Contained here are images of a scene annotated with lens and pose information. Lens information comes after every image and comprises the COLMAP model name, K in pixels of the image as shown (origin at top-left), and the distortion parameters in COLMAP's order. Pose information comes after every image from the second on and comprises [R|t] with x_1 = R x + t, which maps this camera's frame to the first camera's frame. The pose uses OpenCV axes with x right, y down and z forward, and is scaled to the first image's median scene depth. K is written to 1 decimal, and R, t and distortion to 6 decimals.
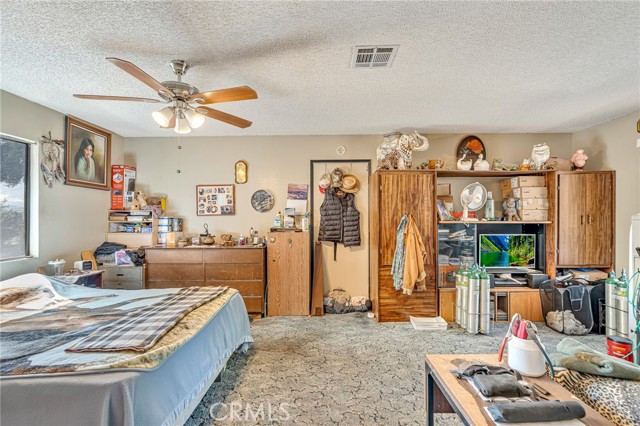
lens RADIAL K [[286.1, 0, 323.5], [0, 286.1, 212.8], [0, 0, 1]] dist [-0.000588, -0.000018]
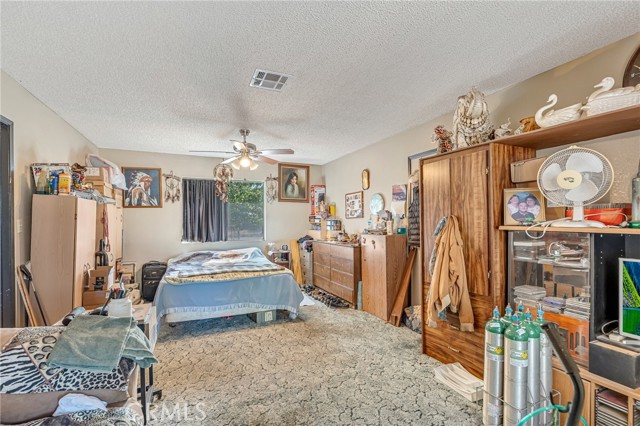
lens RADIAL K [[296.2, 0, 322.5], [0, 296.2, 218.4], [0, 0, 1]] dist [0.002909, 0.000508]
pose [[0.423803, -0.003847, -0.905746, 0.813298], [0.015598, 0.999874, 0.003052, 0.005733], [0.905620, -0.015421, 0.423809, 0.409827]]
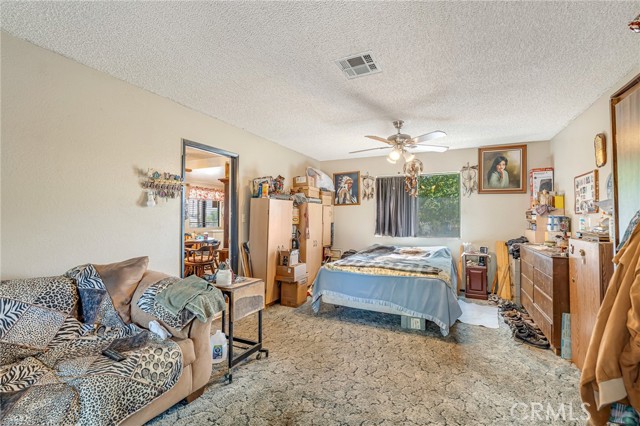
lens RADIAL K [[284.7, 0, 320.1], [0, 284.7, 210.4], [0, 0, 1]] dist [-0.001530, -0.000234]
pose [[-0.434379, -0.018671, -0.900537, 0.722958], [0.009355, 0.999638, -0.025238, 0.016292], [0.900682, -0.019387, -0.434047, 0.805454]]
